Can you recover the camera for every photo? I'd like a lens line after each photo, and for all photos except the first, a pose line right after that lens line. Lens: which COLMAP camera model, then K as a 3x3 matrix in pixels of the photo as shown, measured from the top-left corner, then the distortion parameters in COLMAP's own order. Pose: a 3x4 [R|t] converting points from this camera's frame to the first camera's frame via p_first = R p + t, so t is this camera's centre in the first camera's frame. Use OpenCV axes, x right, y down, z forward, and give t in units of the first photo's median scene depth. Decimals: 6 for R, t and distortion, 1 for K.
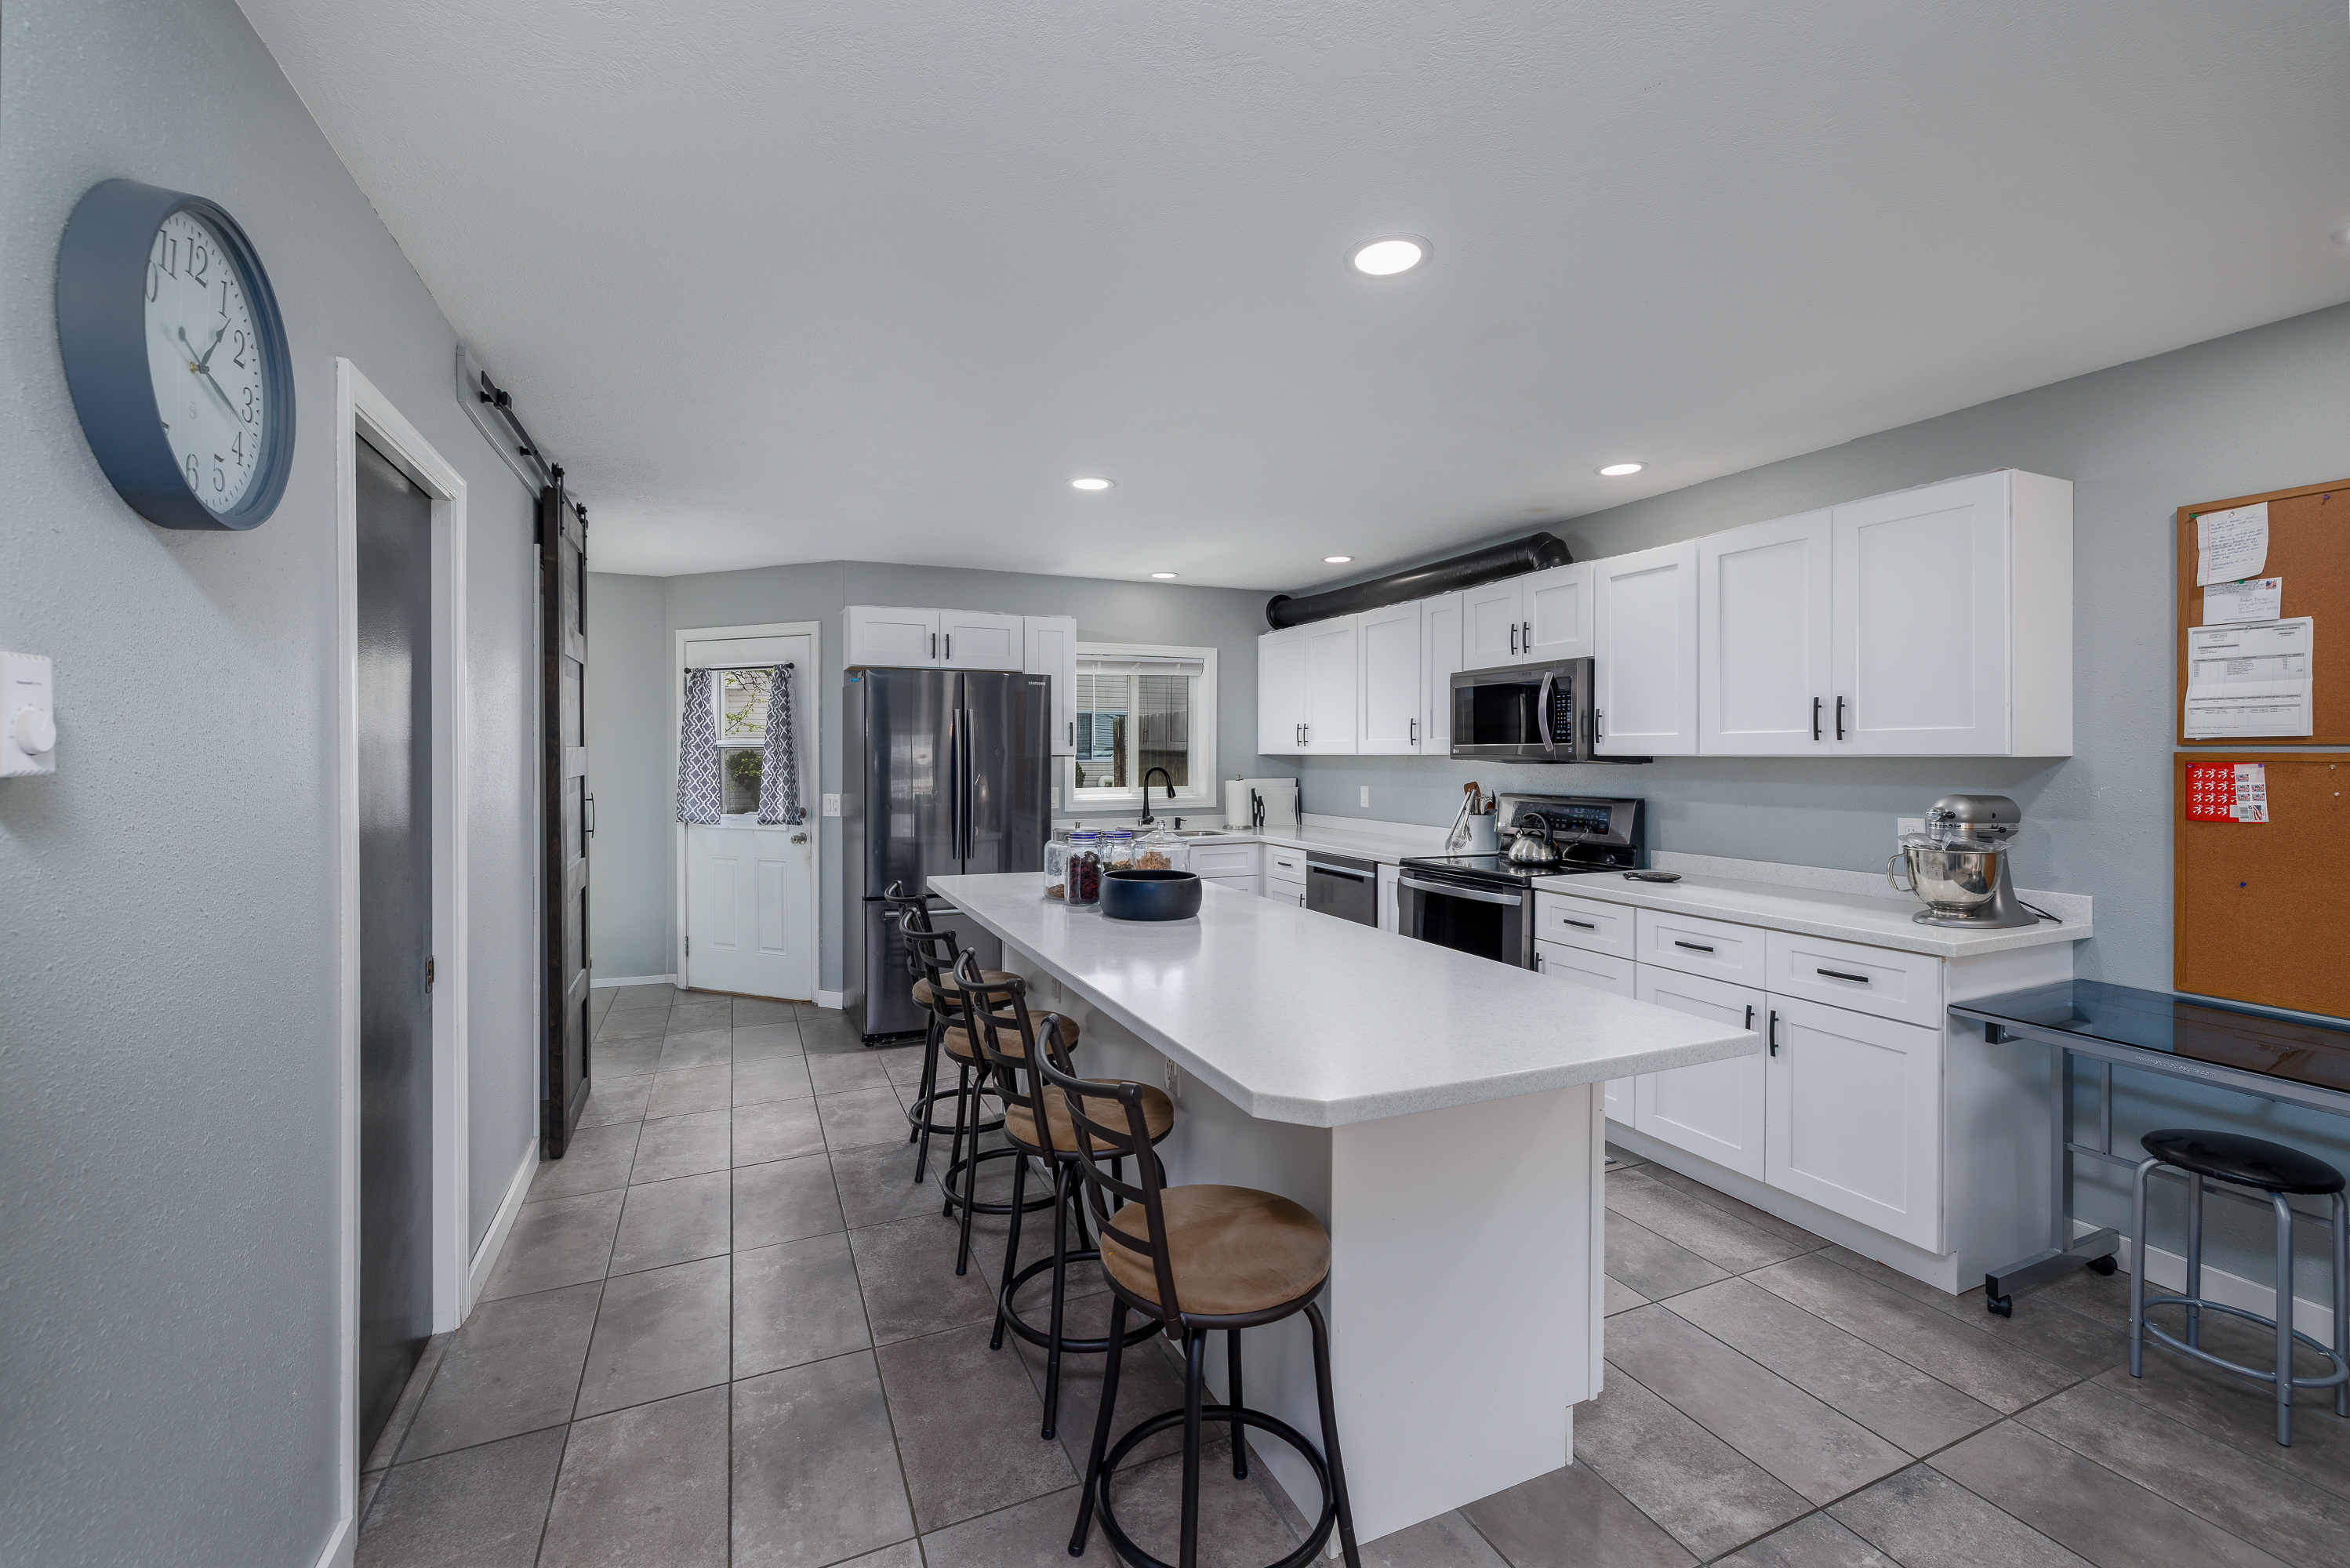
lens RADIAL K [[945.5, 0, 1168.1], [0, 945.5, 749.0], [0, 0, 1]] dist [0.000344, -0.000510]
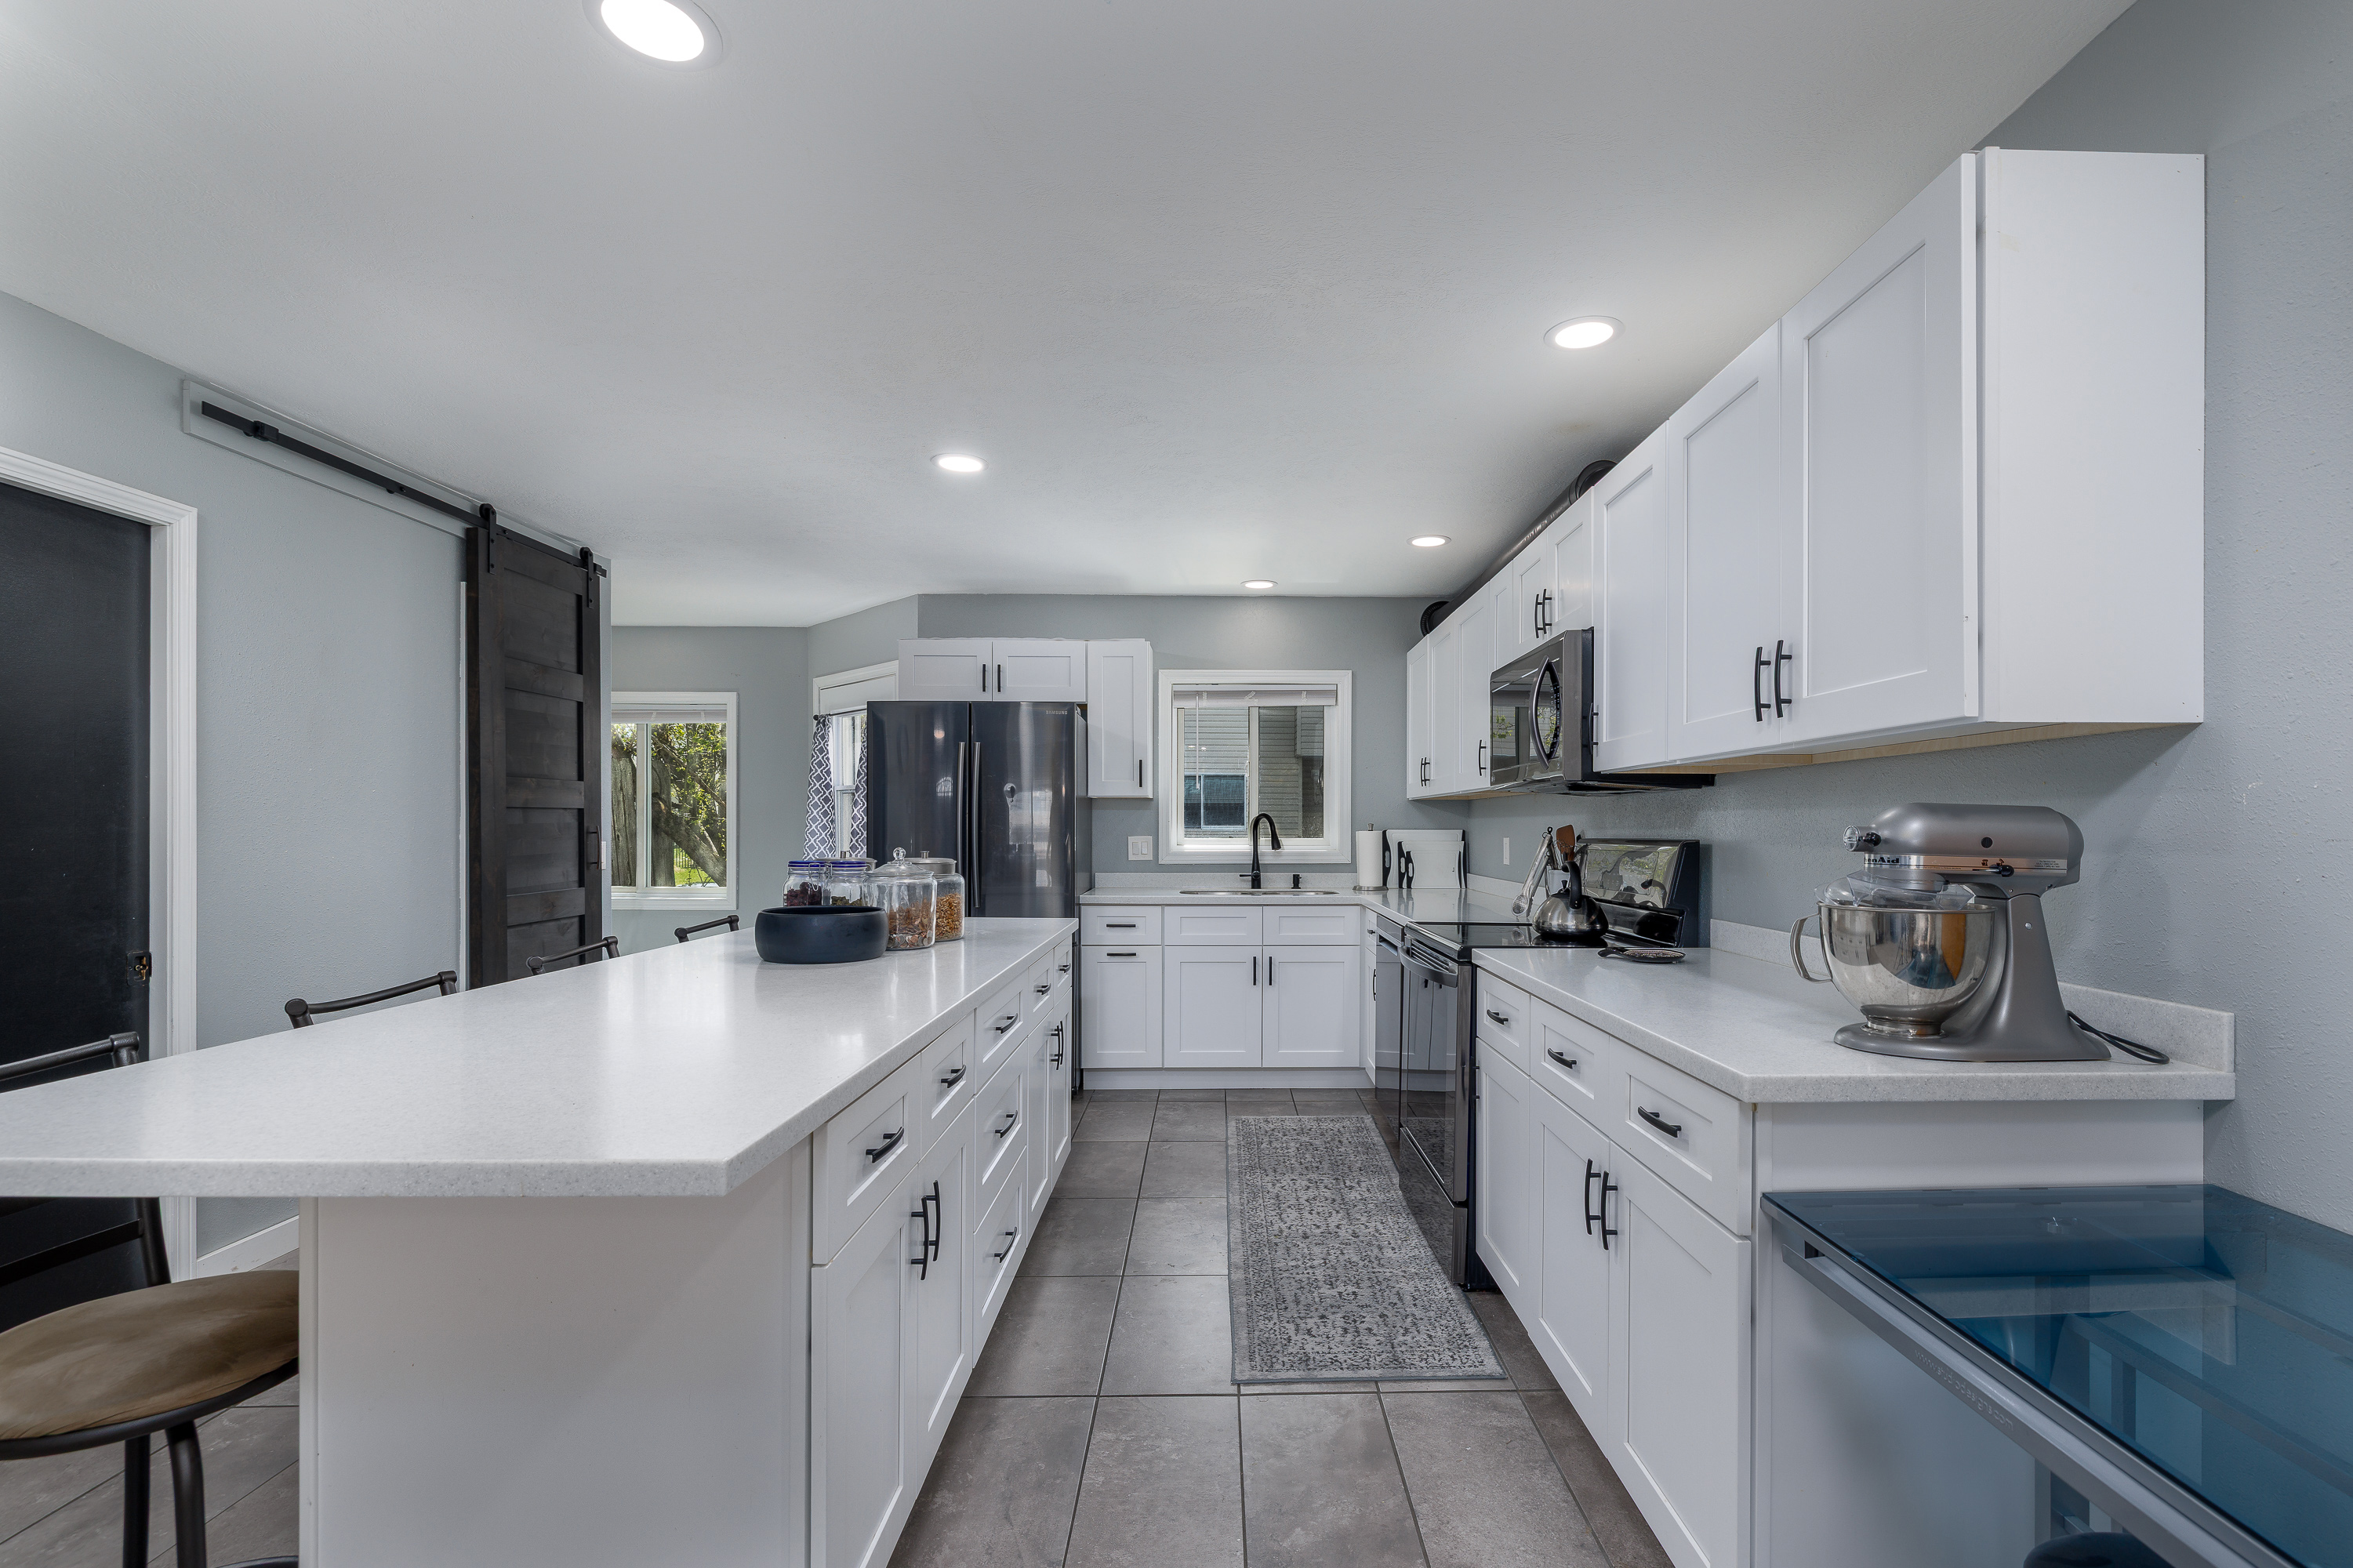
lens RADIAL K [[1014.8, 0, 1247.3], [0, 1014.8, 822.1], [0, 0, 1]] dist [-0.002014, -0.000435]
pose [[0.929417, 0.001852, -0.369026, 0.472654], [-0.001862, 0.999998, 0.000327, 0.040384], [0.369026, 0.000384, 0.929419, 0.229900]]
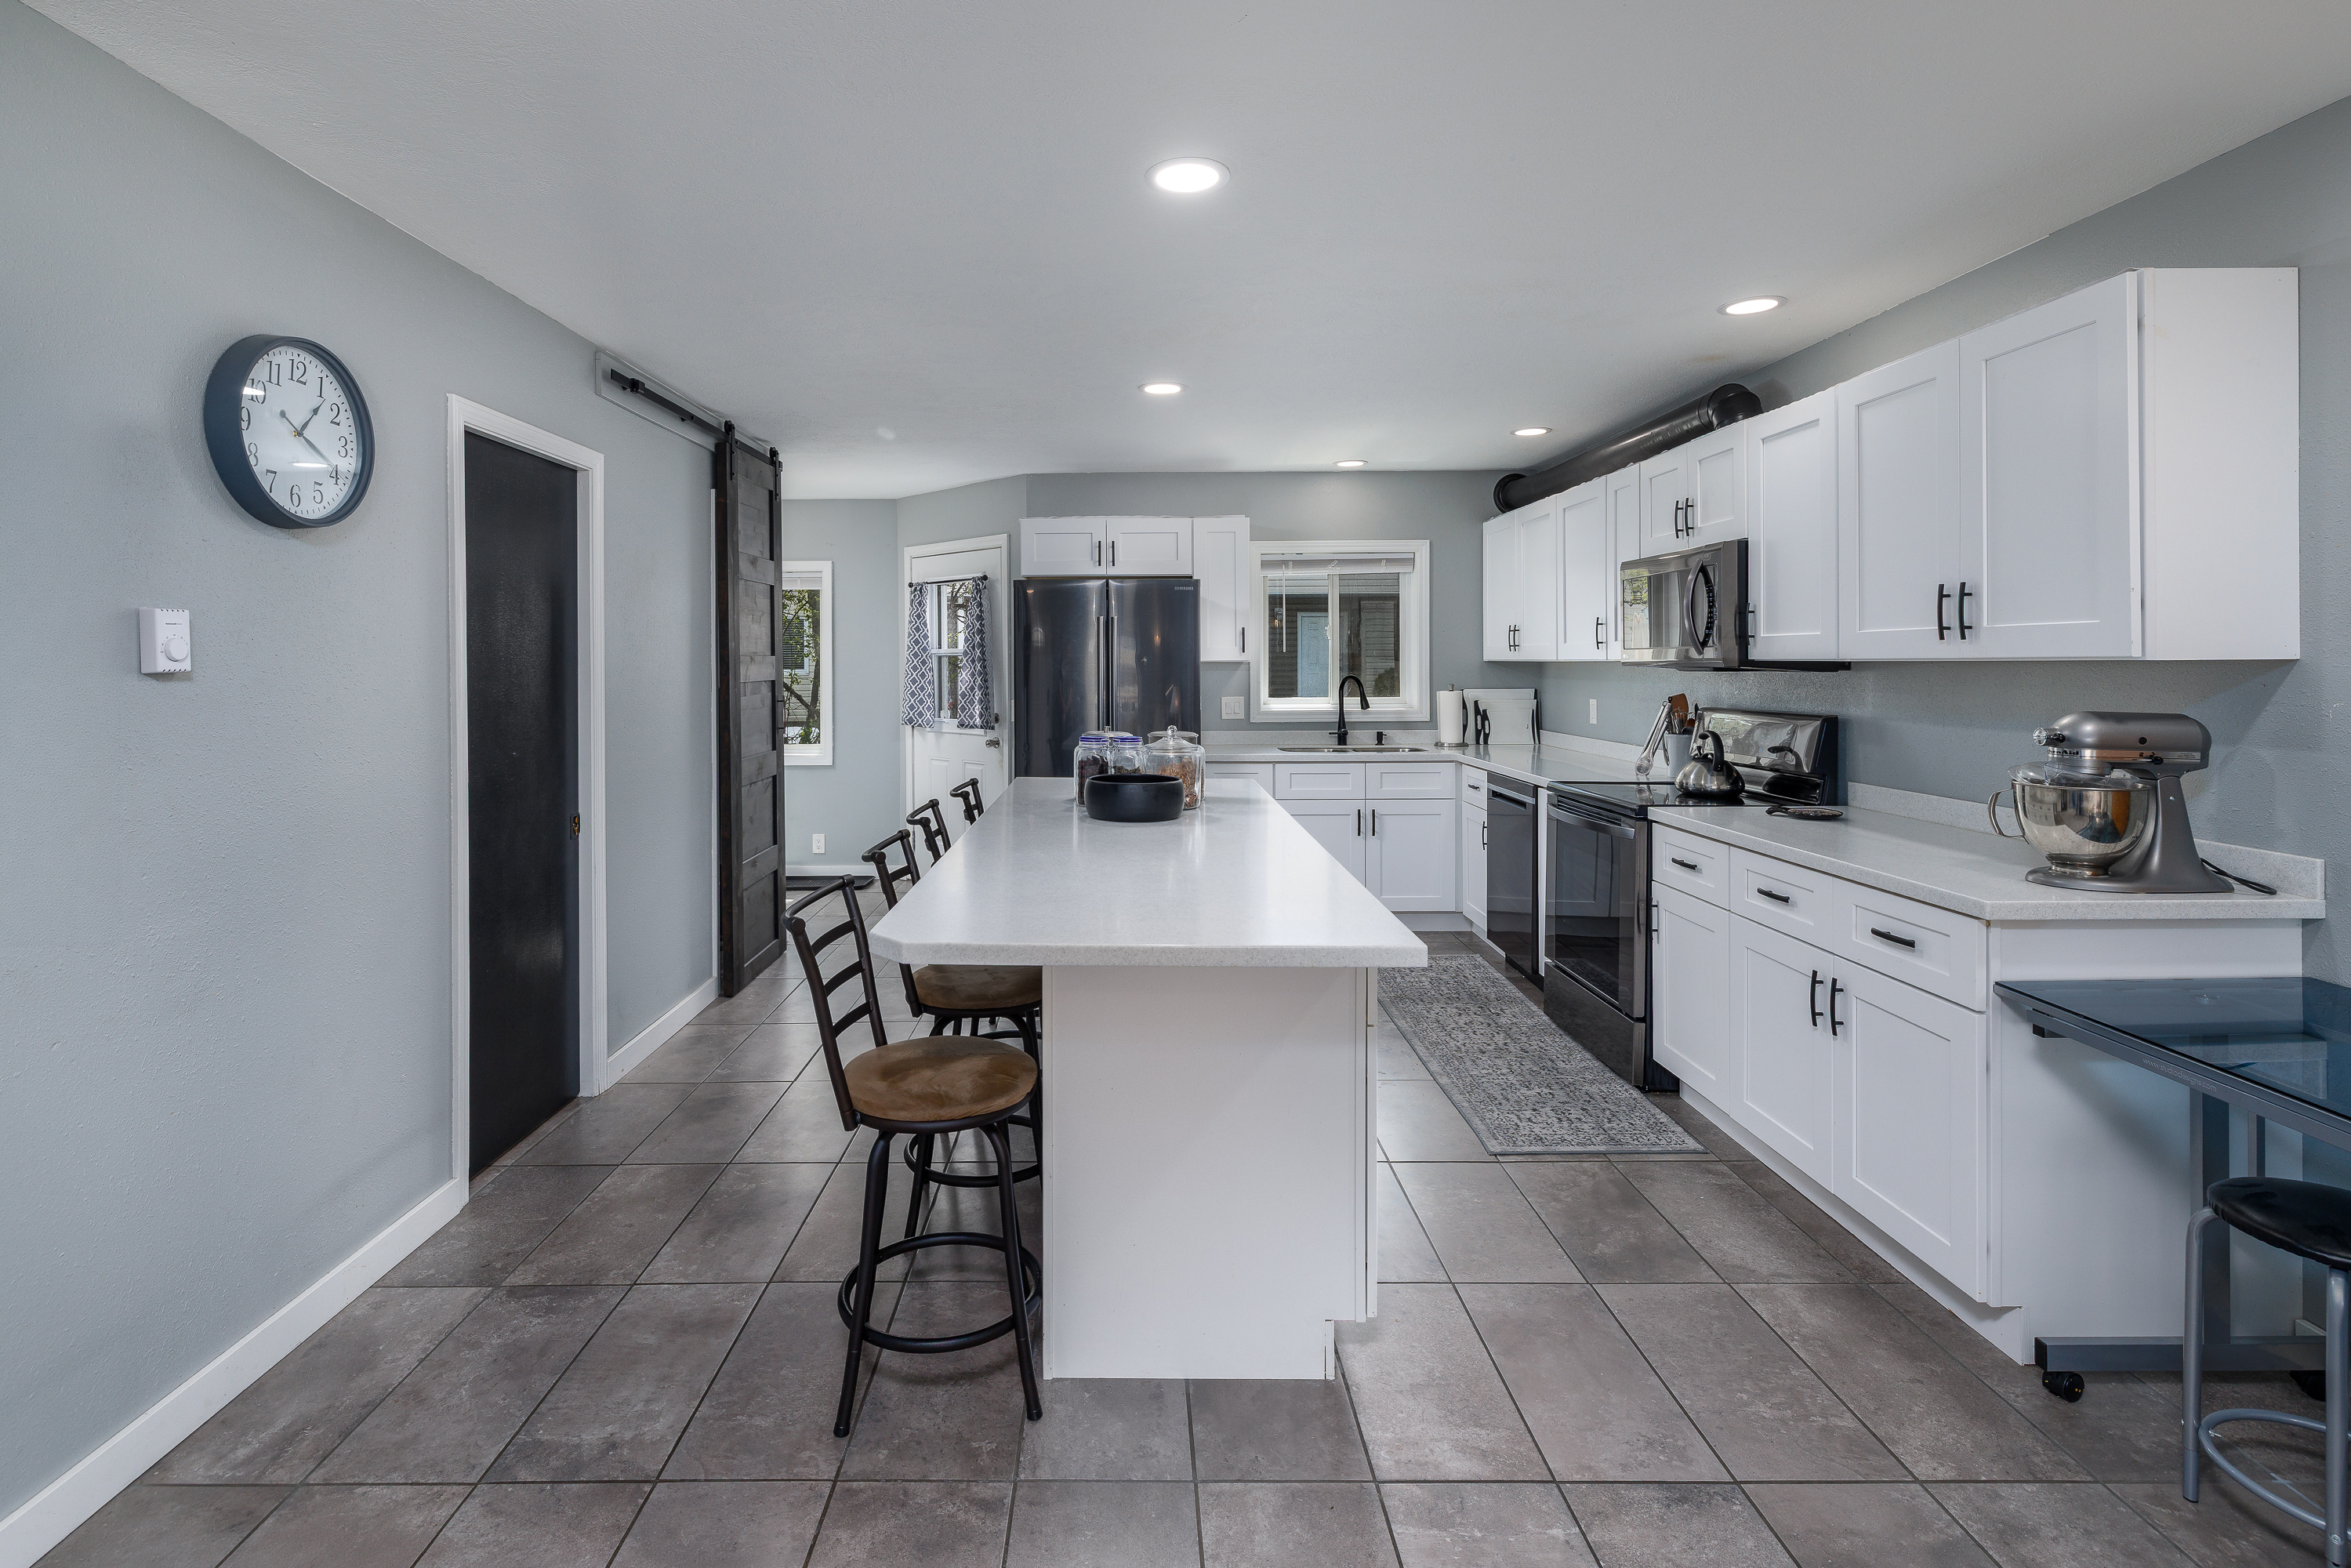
lens RADIAL K [[1086.7, 0, 1140.5], [0, 1086.7, 656.2], [0, 0, 1]] dist [-0.003925, 0.000799]
pose [[0.917336, -0.004717, -0.398087, 0.332412], [0.004635, 0.999989, -0.001167, 0.001677], [0.398088, -0.000774, 0.917347, -0.054275]]
